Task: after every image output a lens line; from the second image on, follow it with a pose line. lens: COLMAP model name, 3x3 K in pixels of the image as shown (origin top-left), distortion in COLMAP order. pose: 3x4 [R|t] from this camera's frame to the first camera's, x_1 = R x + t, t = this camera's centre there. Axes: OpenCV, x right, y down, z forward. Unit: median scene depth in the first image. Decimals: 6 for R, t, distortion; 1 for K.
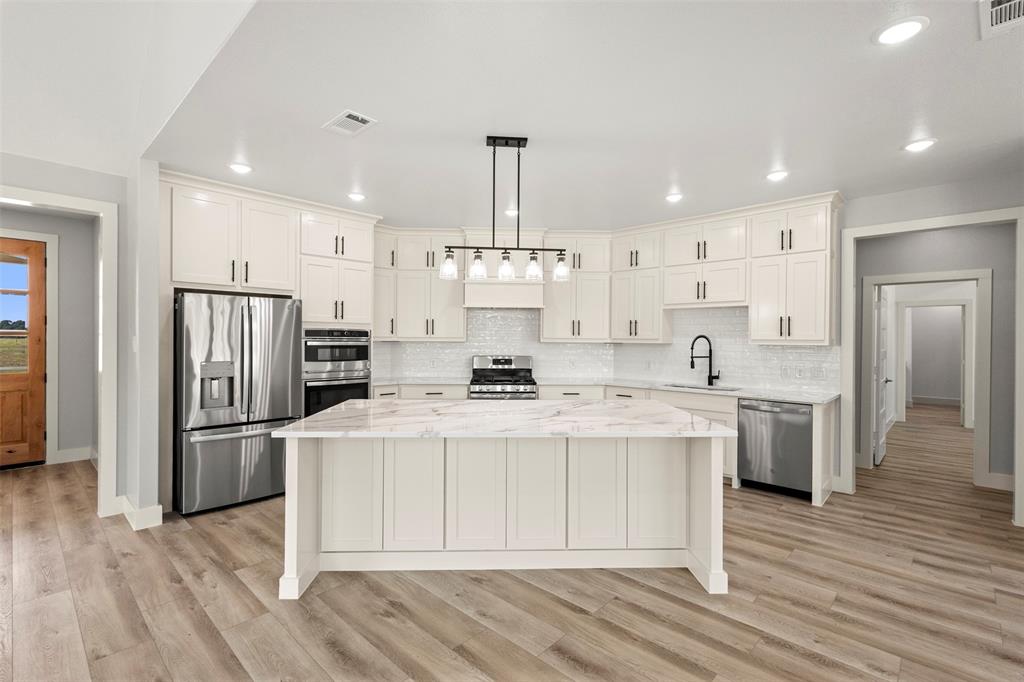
lens RADIAL K [[466.6, 0, 512.4], [0, 466.6, 340.1], [0, 0, 1]] dist [0.008644, -0.001738]
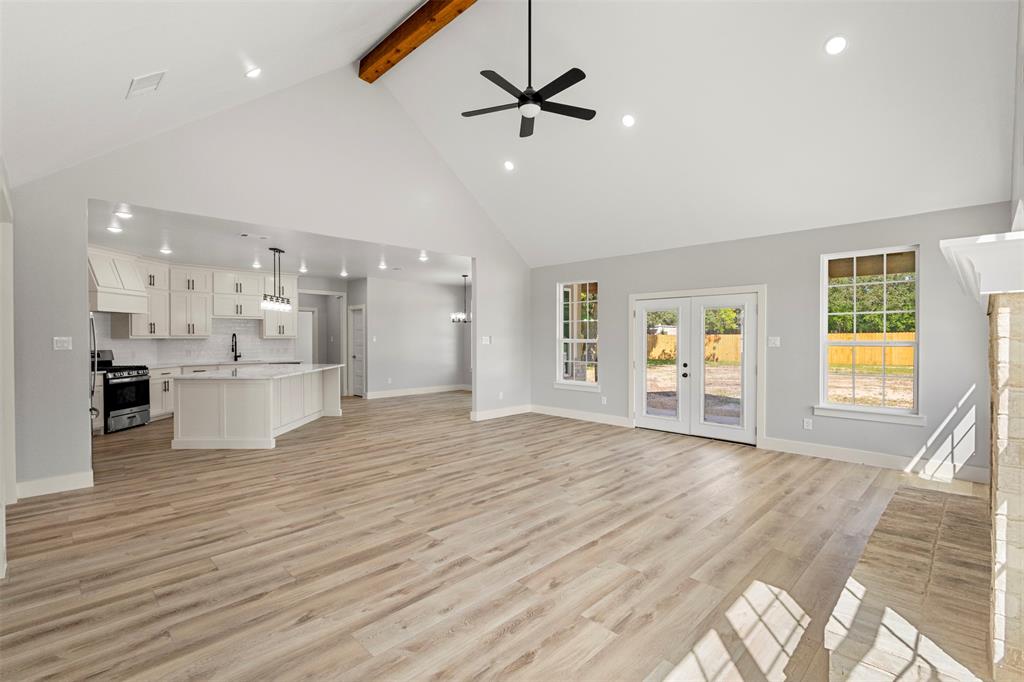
lens RADIAL K [[466.6, 0, 509.4], [0, 466.6, 340.6], [0, 0, 1]] dist [0.008644, -0.001738]
pose [[0.032956, -0.016554, 0.999320, -1.423896], [0.002330, 0.999861, 0.016486, -0.011072], [-0.999454, 0.001785, 0.032990, -0.134874]]
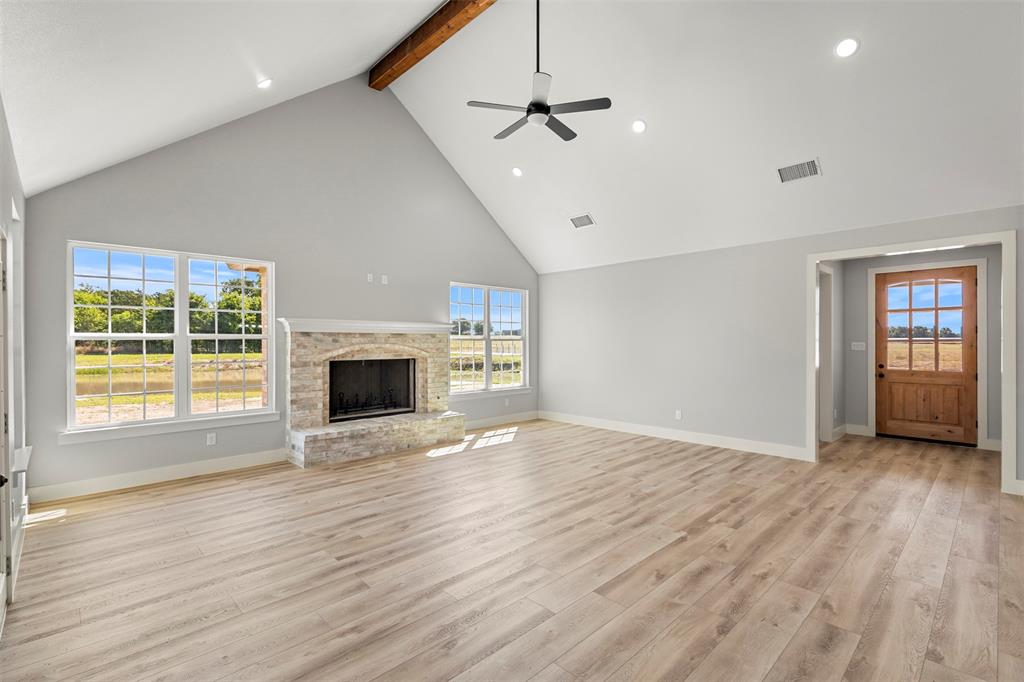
lens RADIAL K [[466.6, 0, 509.7], [0, 466.6, 341.7], [0, 0, 1]] dist [0.008644, -0.001738]
pose [[-0.049325, -0.006062, -0.998764, 0.295680], [-0.001394, 0.999981, -0.006001, -0.001278], [0.998782, 0.001096, -0.049332, -0.154145]]
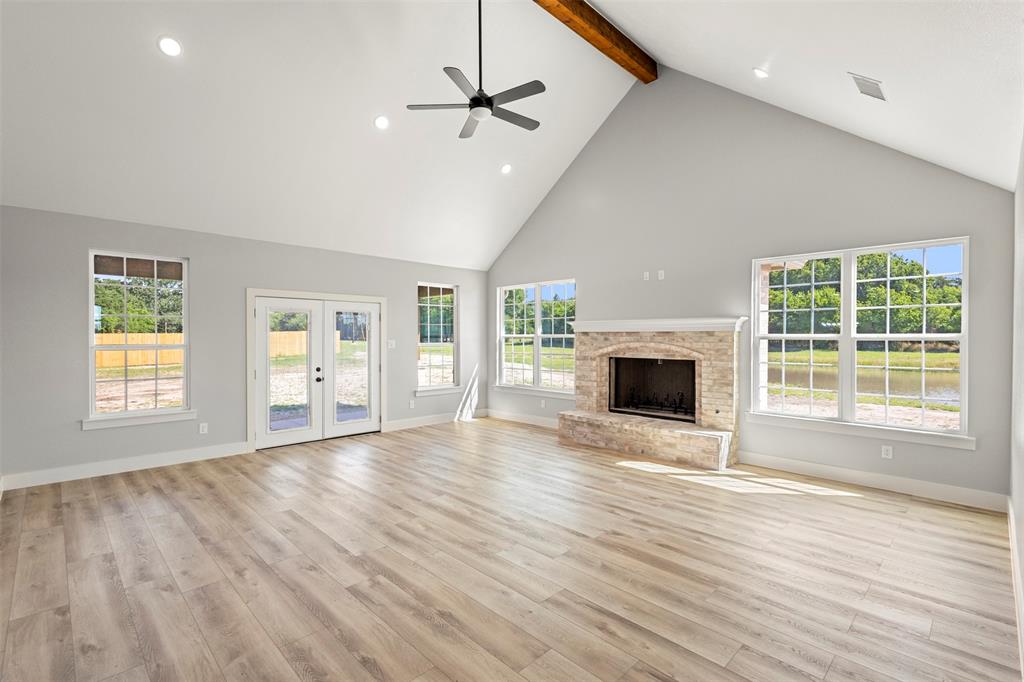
lens RADIAL K [[466.6, 0, 511.0], [0, 466.6, 342.0], [0, 0, 1]] dist [0.008644, -0.001738]
pose [[-0.999241, -0.009709, 0.037727, -0.654774], [-0.009299, 0.999896, 0.011024, -0.014645], [-0.037830, 0.010665, -0.999227, 0.698035]]
